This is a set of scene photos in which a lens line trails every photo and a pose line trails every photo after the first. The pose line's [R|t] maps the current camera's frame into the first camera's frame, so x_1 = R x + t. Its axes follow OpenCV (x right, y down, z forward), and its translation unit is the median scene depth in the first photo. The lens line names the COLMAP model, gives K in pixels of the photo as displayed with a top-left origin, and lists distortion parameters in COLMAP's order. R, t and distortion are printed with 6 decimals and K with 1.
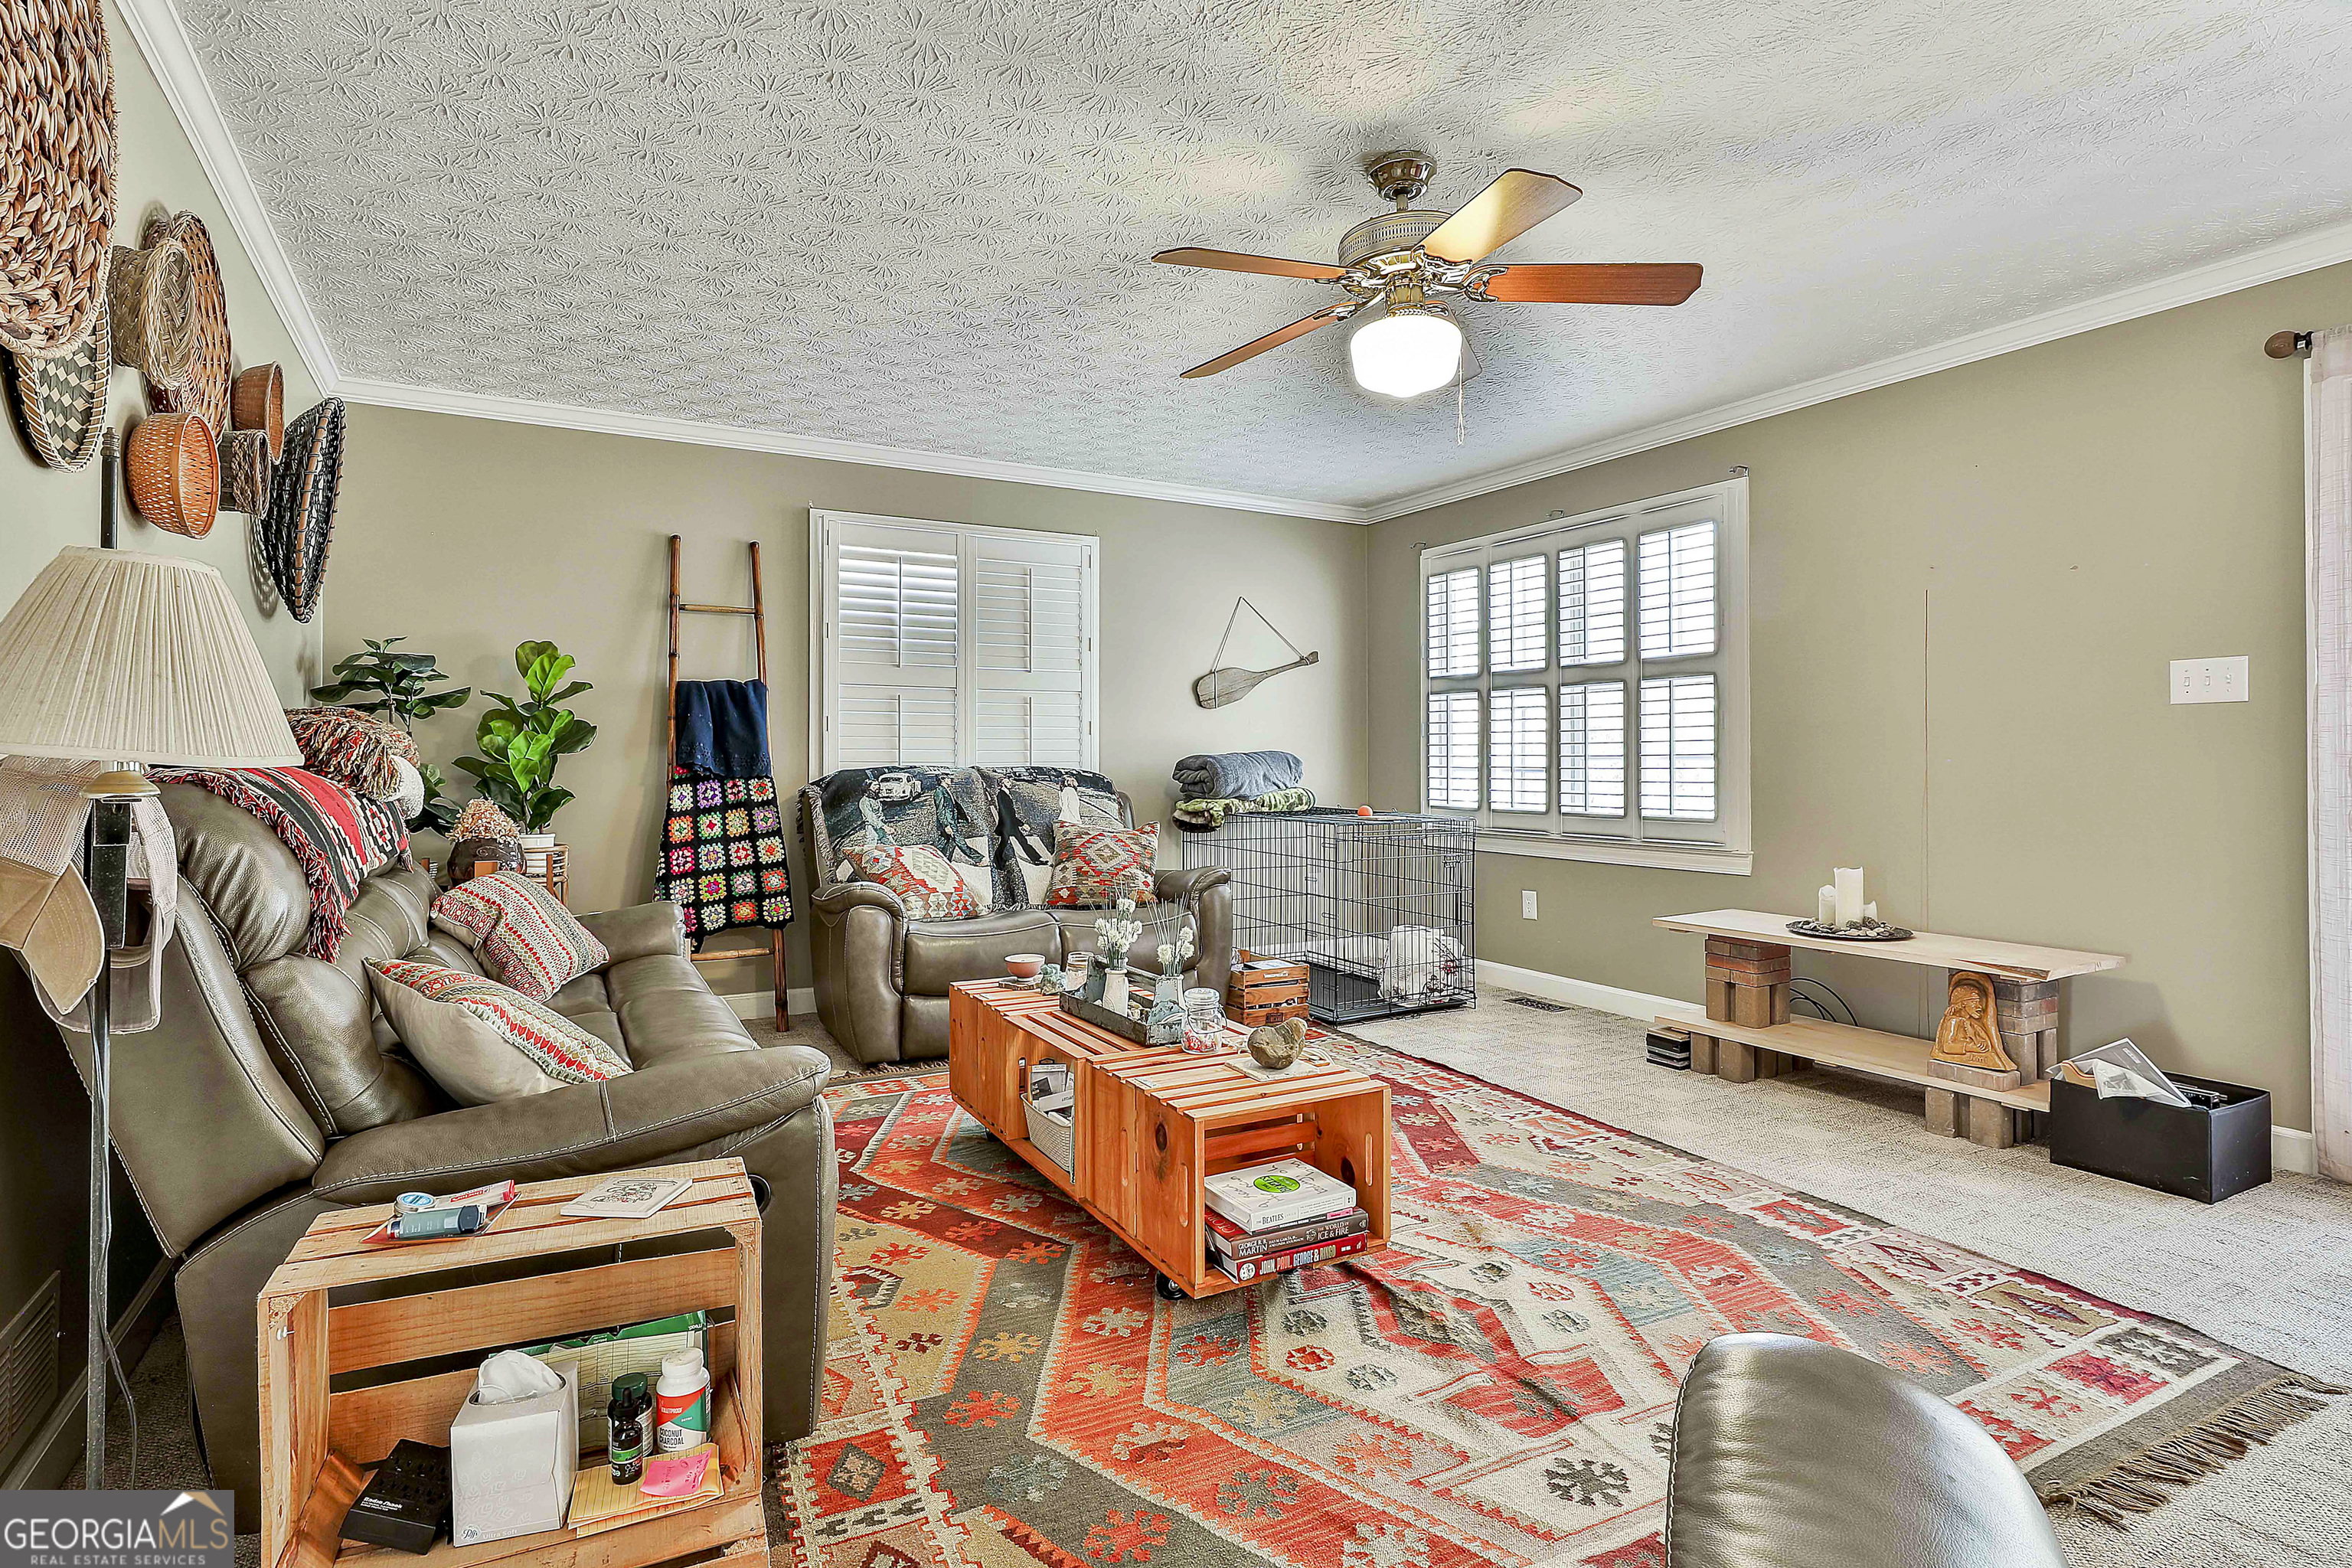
lens RADIAL K [[1139.9, 0, 1172.7], [0, 1139.9, 765.8], [0, 0, 1]] dist [-0.002404, -0.000444]
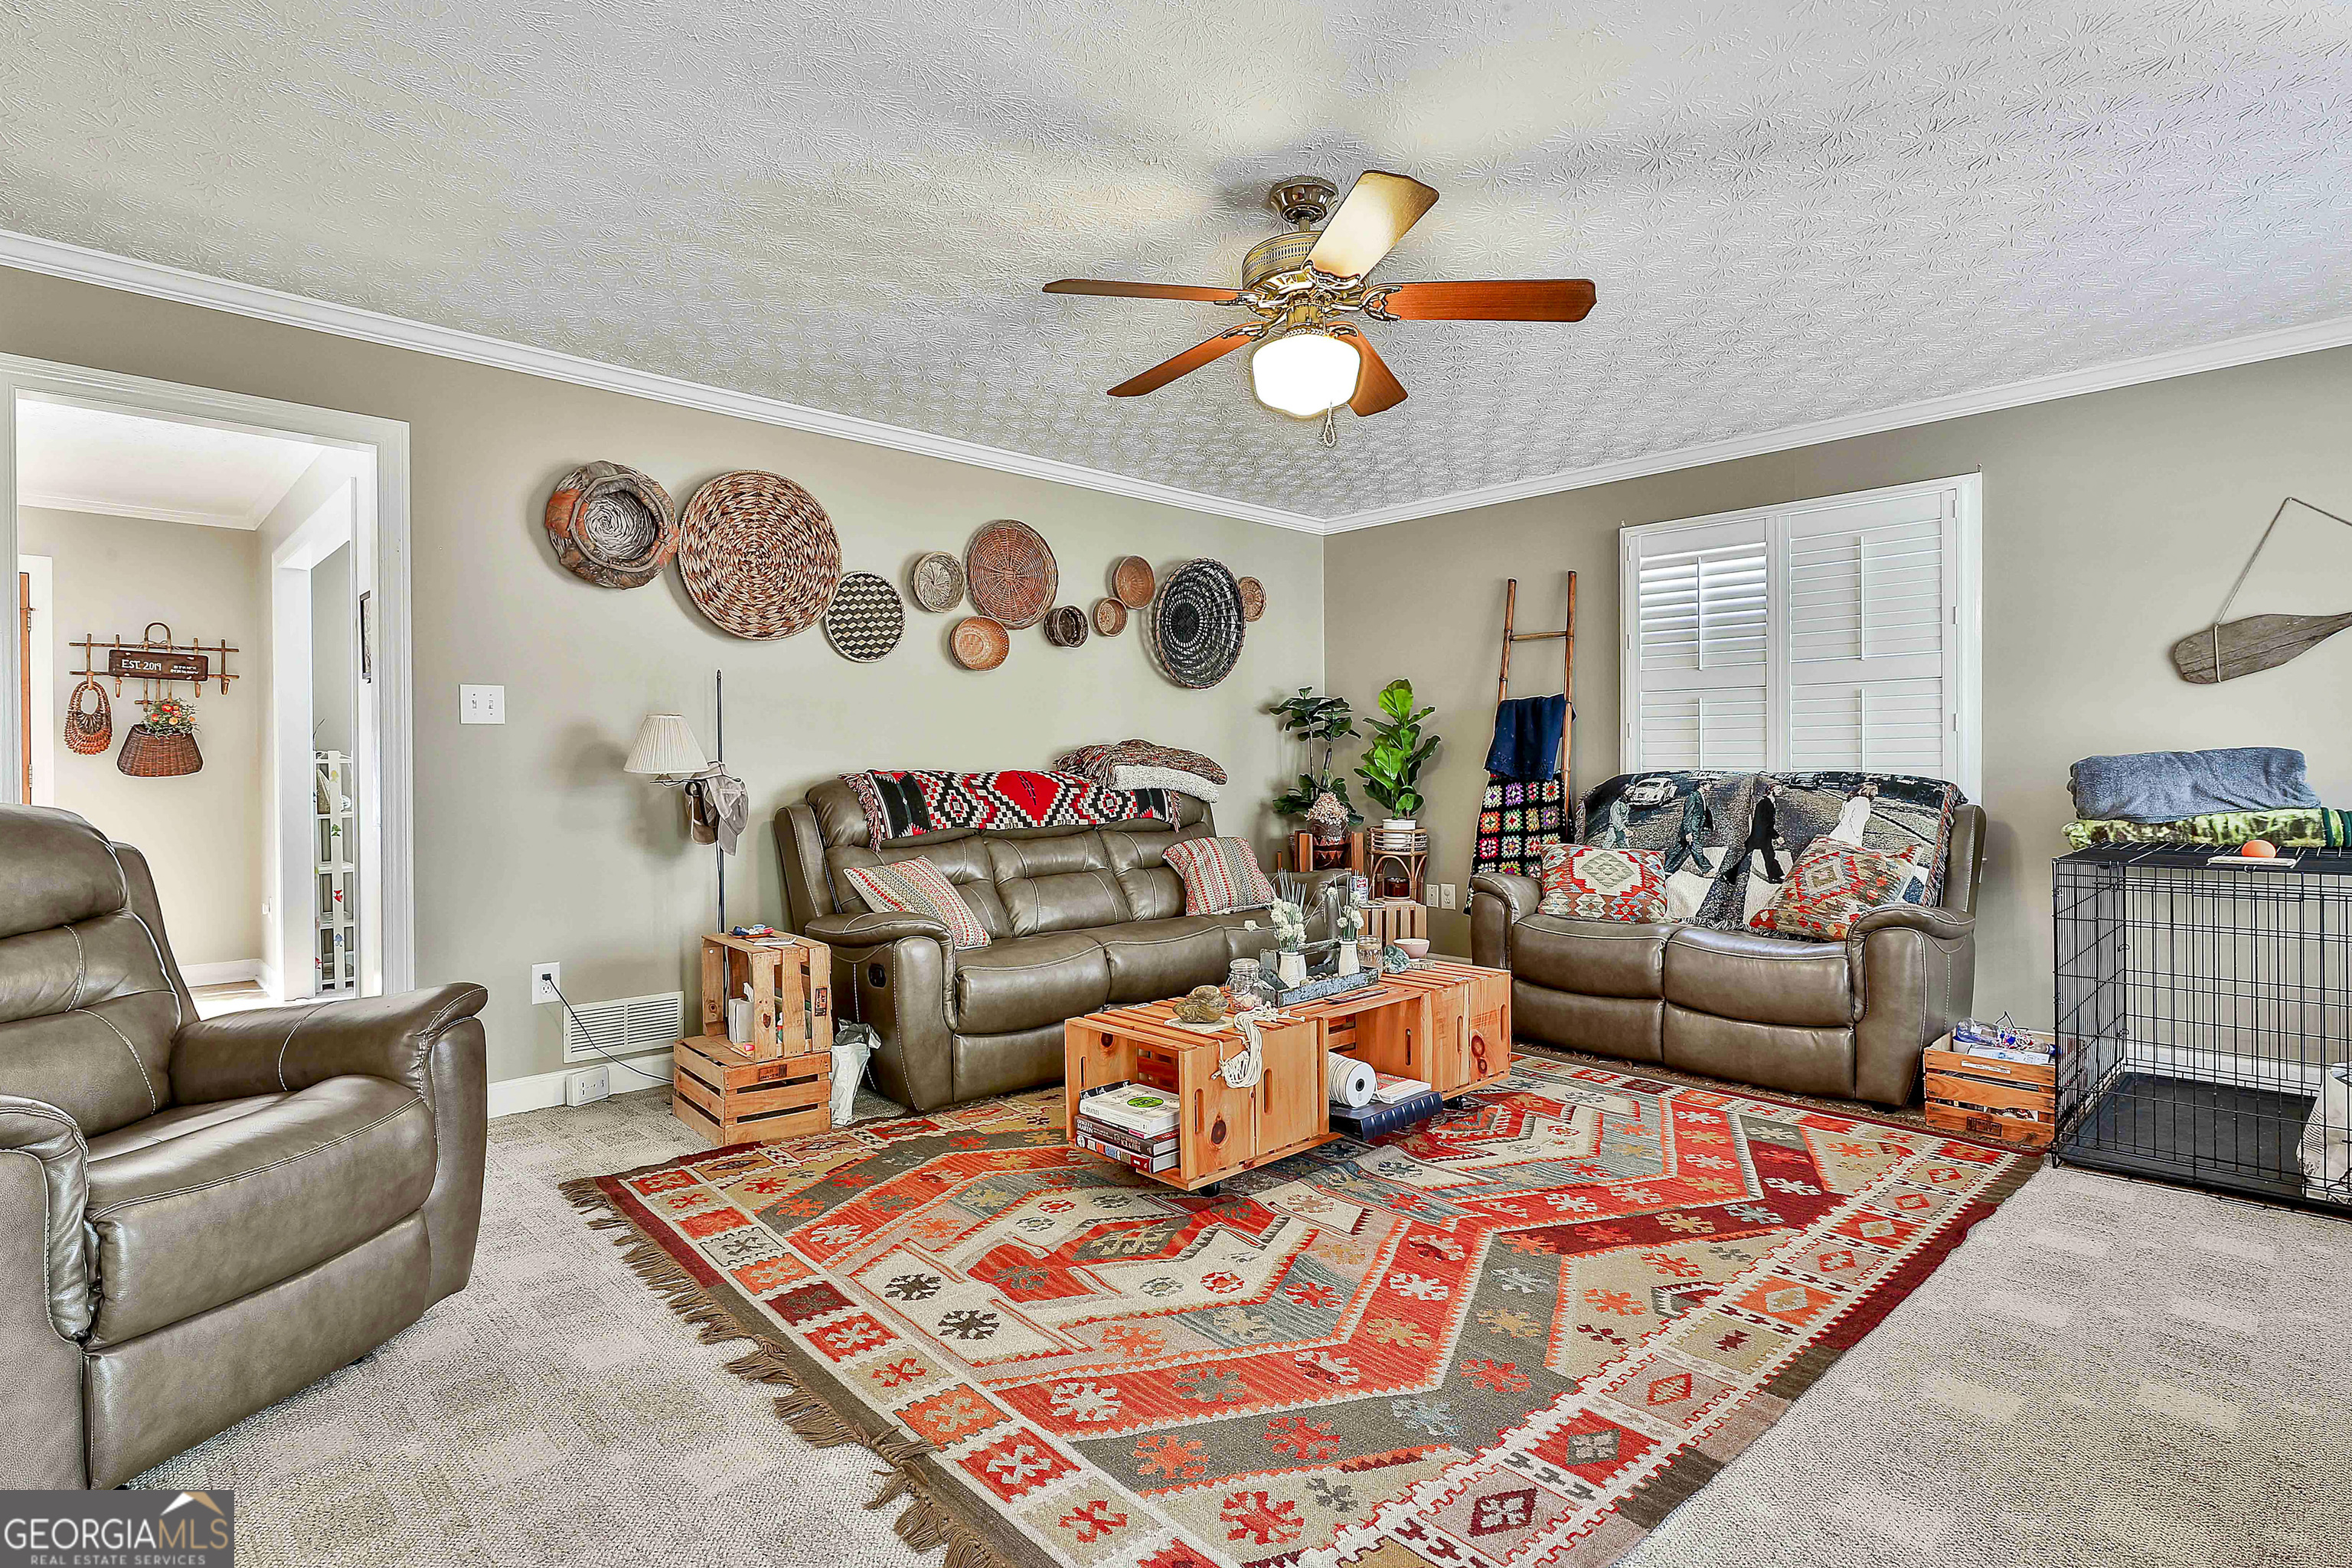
lens RADIAL K [[1139.9, 0, 1179.6], [0, 1139.9, 779.8], [0, 0, 1]] dist [-0.002404, -0.000444]
pose [[0.284655, 0.009670, -0.958581, 0.641998], [0.000867, 0.999946, 0.010345, -0.002998], [0.958630, -0.003776, 0.284631, 0.328657]]
